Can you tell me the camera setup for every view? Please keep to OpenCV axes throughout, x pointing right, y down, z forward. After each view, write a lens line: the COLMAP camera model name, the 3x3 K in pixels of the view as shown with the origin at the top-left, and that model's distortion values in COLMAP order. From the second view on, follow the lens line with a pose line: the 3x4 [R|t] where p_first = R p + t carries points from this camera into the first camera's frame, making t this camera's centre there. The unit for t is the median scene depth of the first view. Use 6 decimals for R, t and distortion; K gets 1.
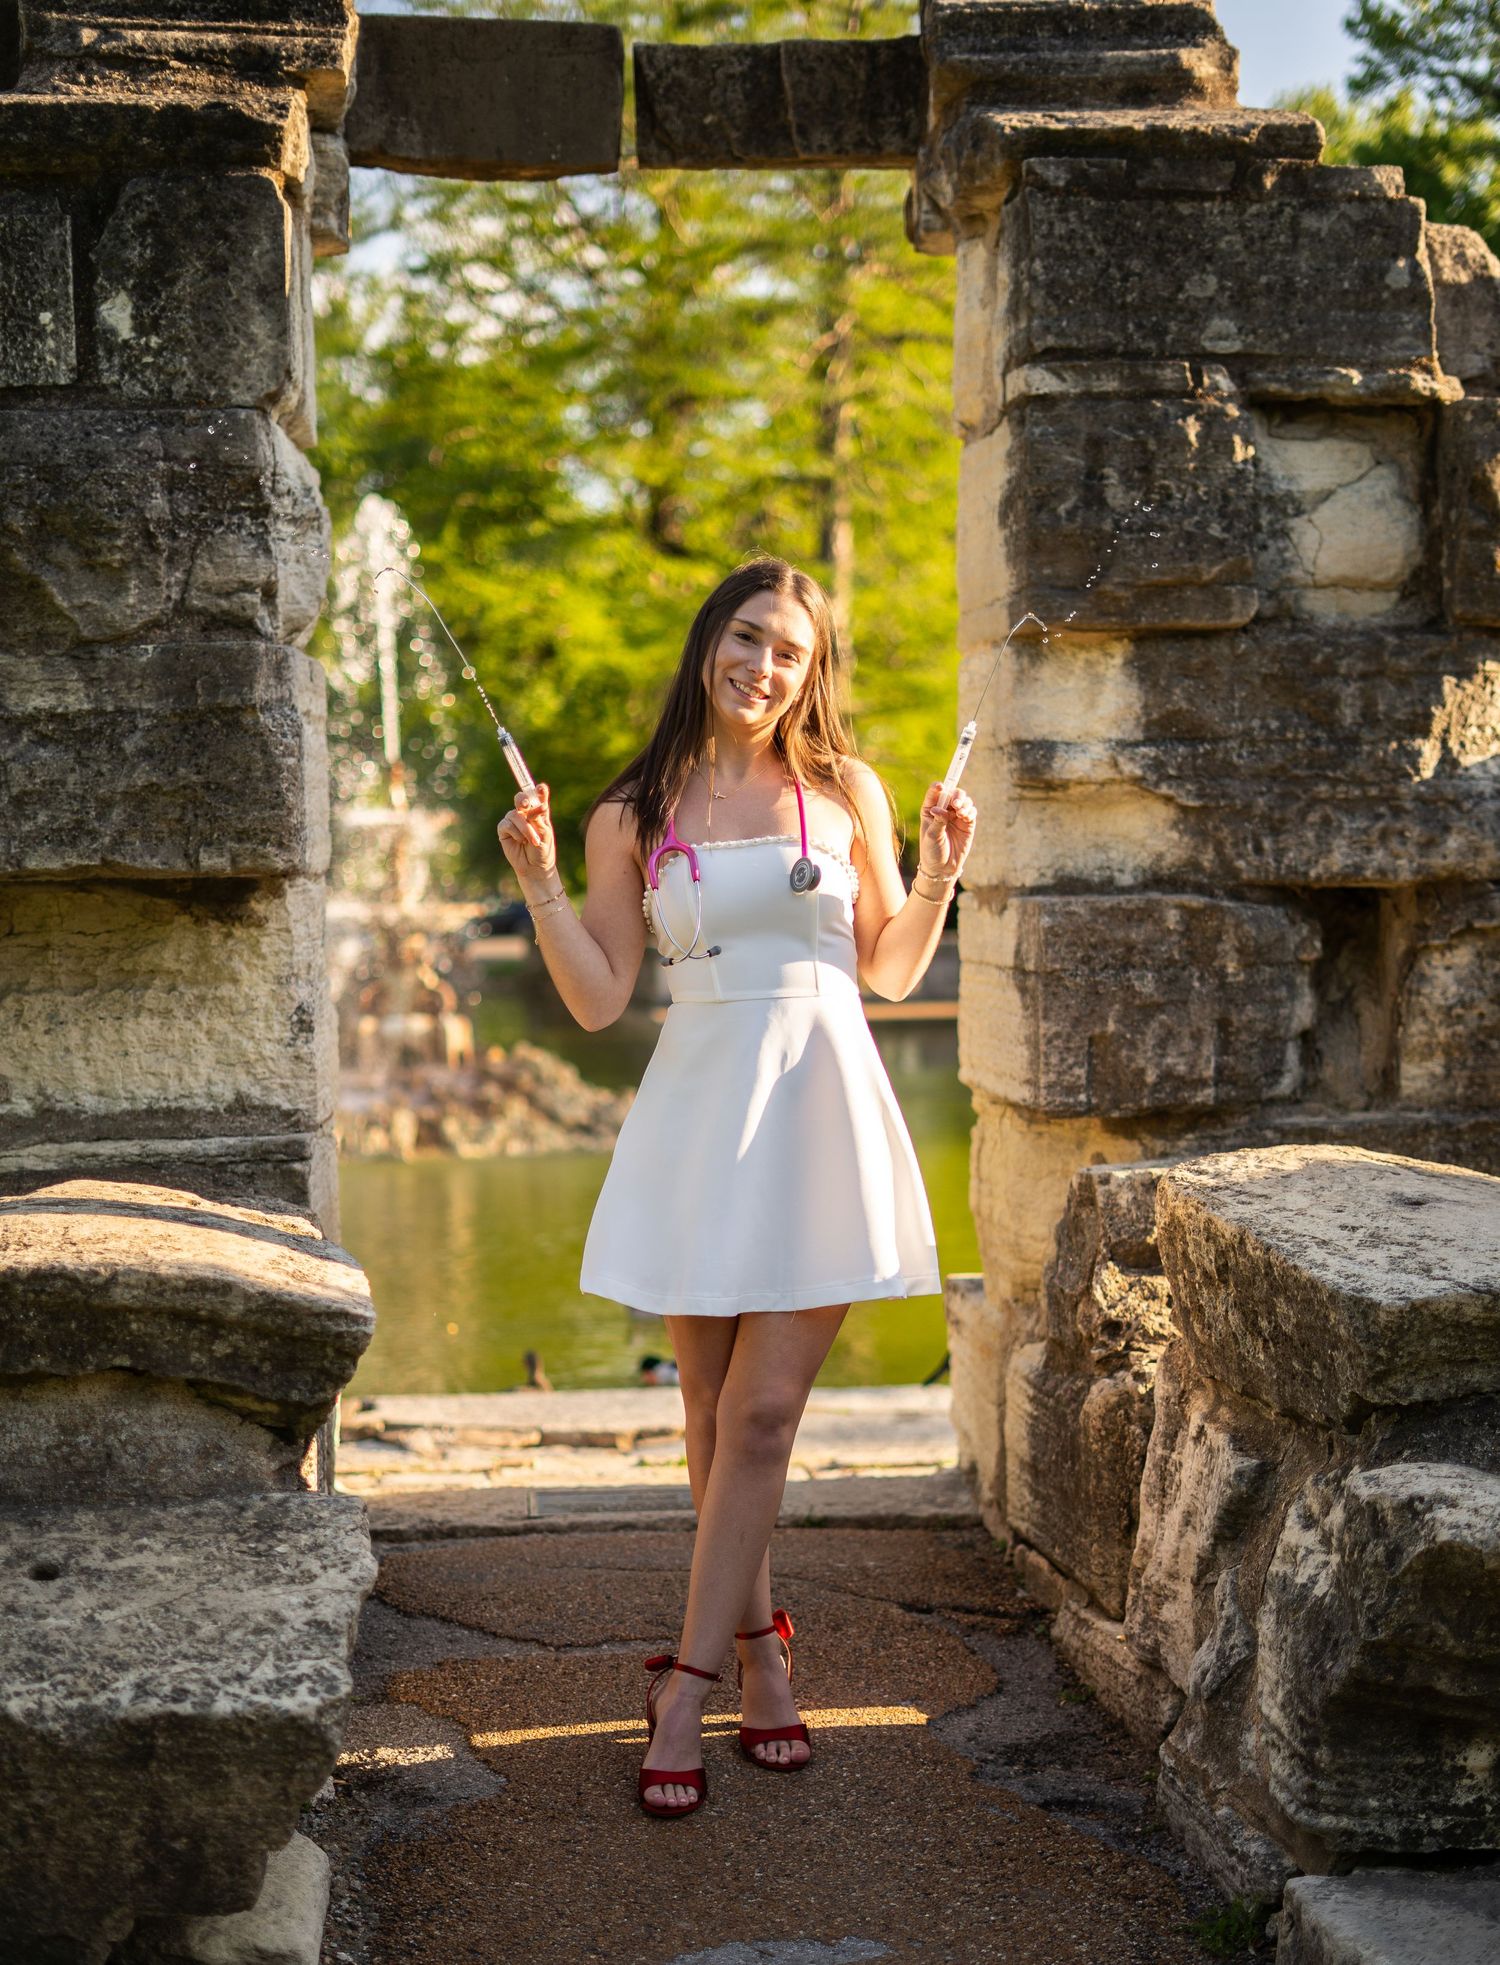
lens RADIAL K [[3731.9, 0, 764.6], [0, 3731.9, 1134.2], [0, 0, 1]] dist [-0.020561, 0.030460]
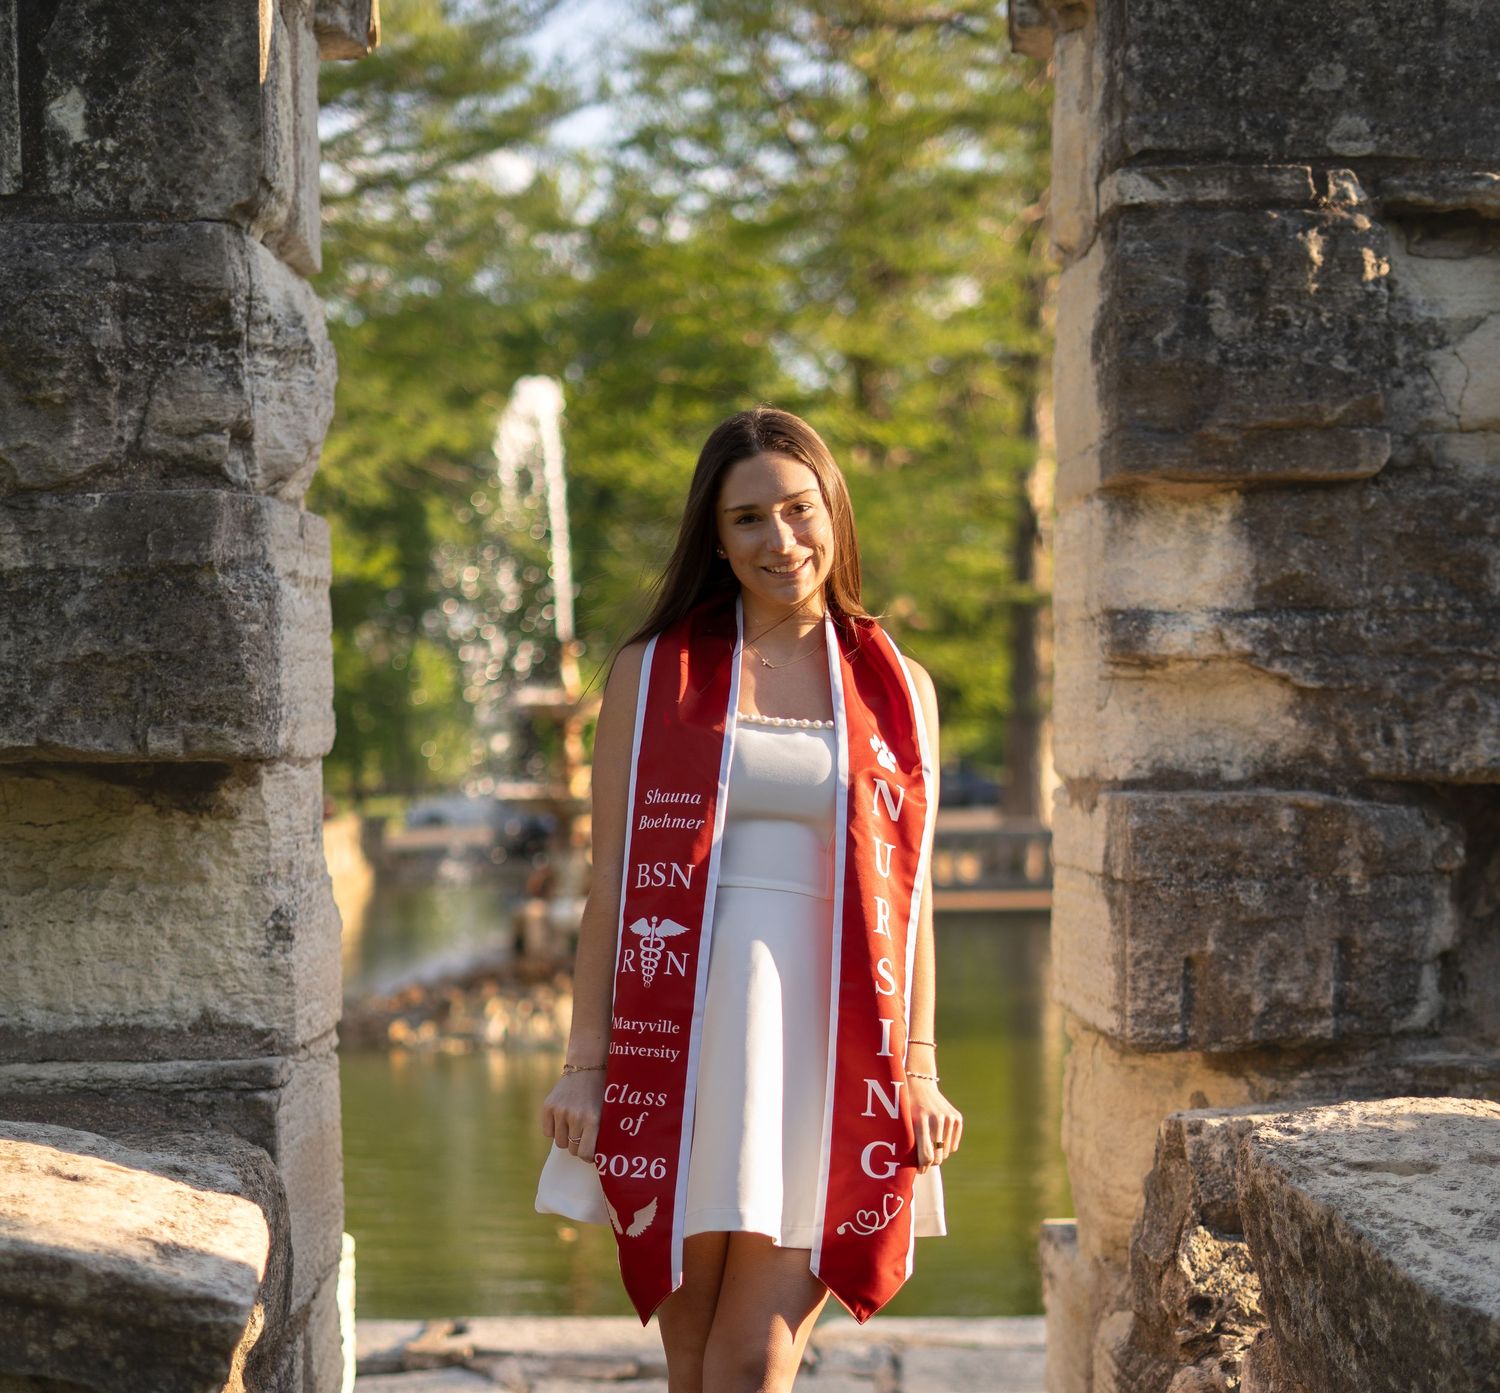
lens RADIAL K [[3699.5, 0, 728.1], [0, 3699.5, 970.3], [0, 0, 1]] dist [-0.018267, 0.017035]
pose [[0.997457, 0.012246, -0.070204, 0.042393], [-0.013039, 0.999856, -0.010851, -0.012663], [0.070061, 0.011739, 0.997474, 0.151334]]
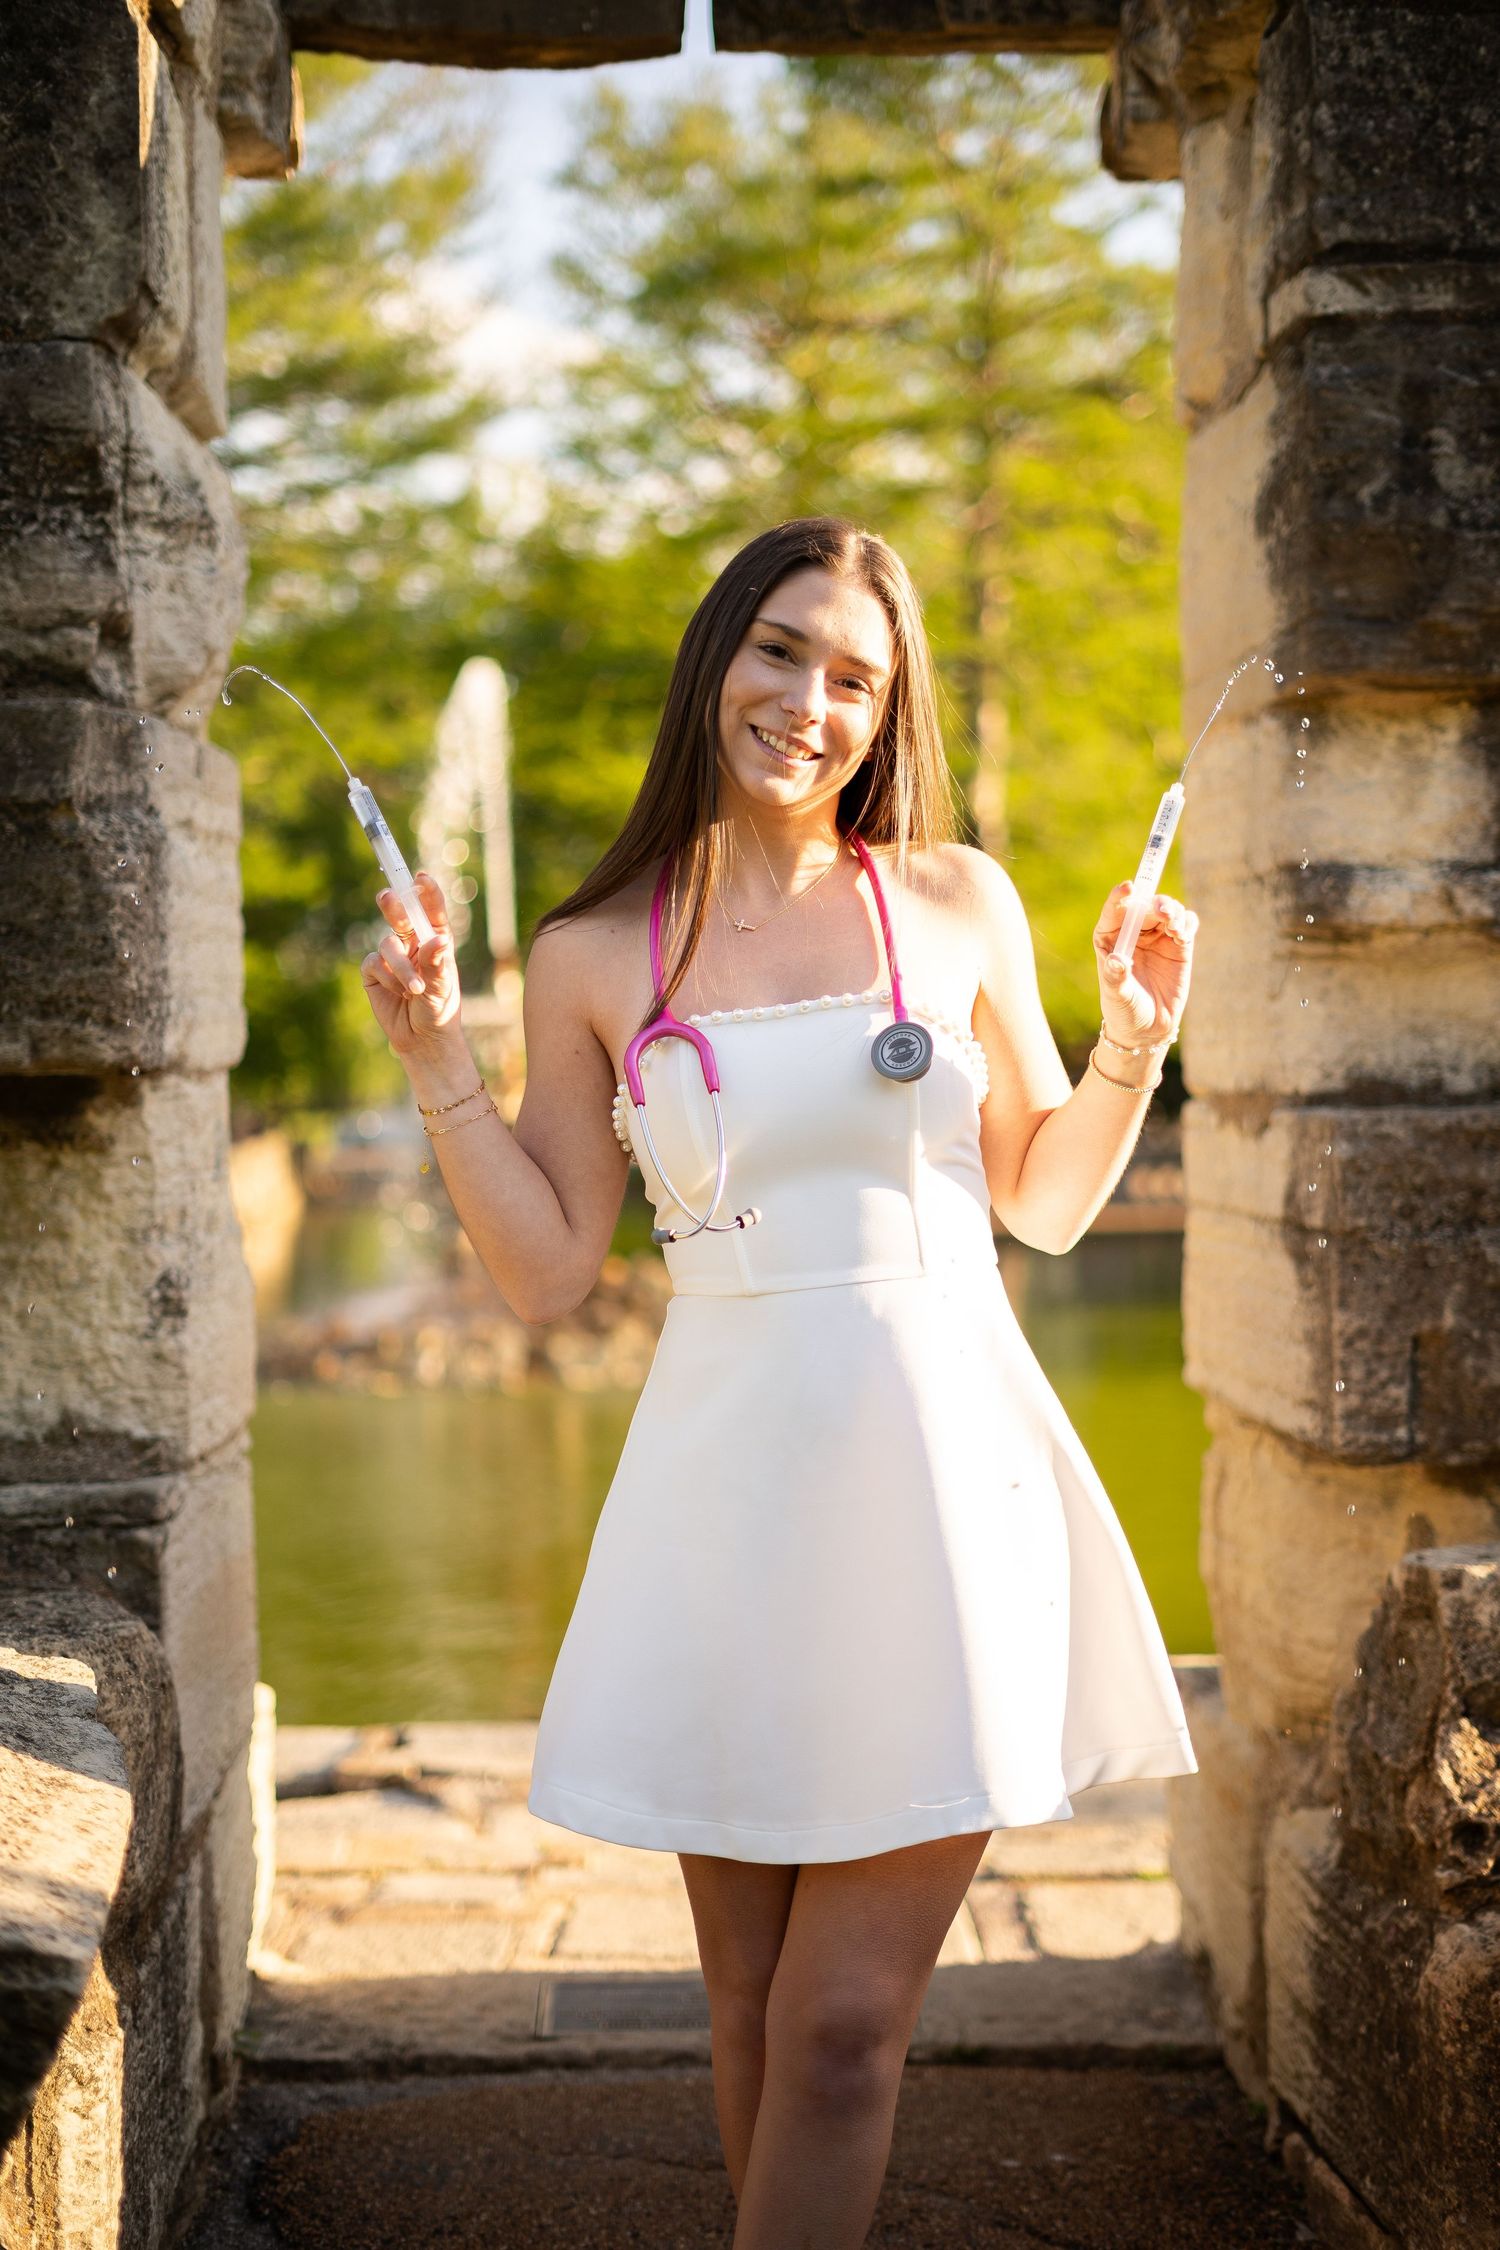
lens RADIAL K [[3646.5, 0, 771.7], [0, 3646.5, 1084.6], [0, 0, 1]] dist [-0.033821, 0.017948]
pose [[0.999288, 0.002233, -0.037652, 0.003103], [-0.004719, 0.997804, -0.066069, -0.027279], [0.037422, 0.066200, 0.997104, 0.390144]]
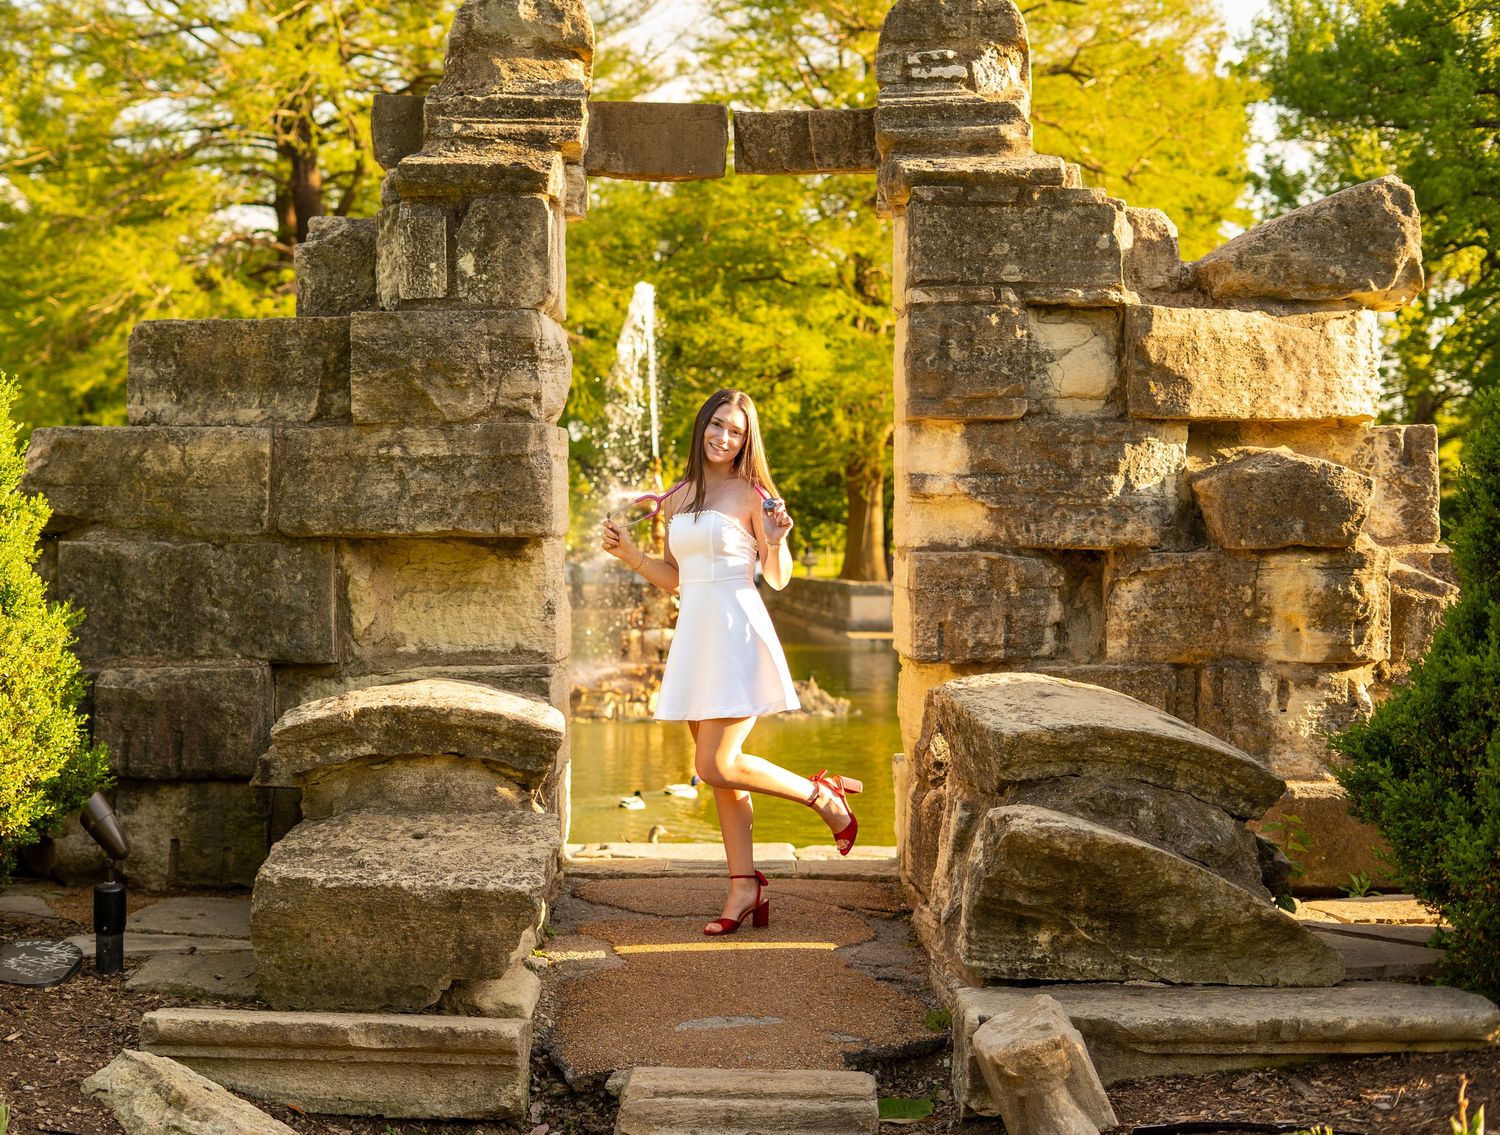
lens RADIAL K [[2919.4, 0, 563.9], [0, 2919.4, 544.4], [0, 0, 1]] dist [0.009359, 0.160714]
pose [[0.989784, 0.013965, -0.141889, 0.109793], [-0.023207, 0.997700, -0.063693, 0.036317], [0.140673, 0.066335, 0.987831, -0.572886]]
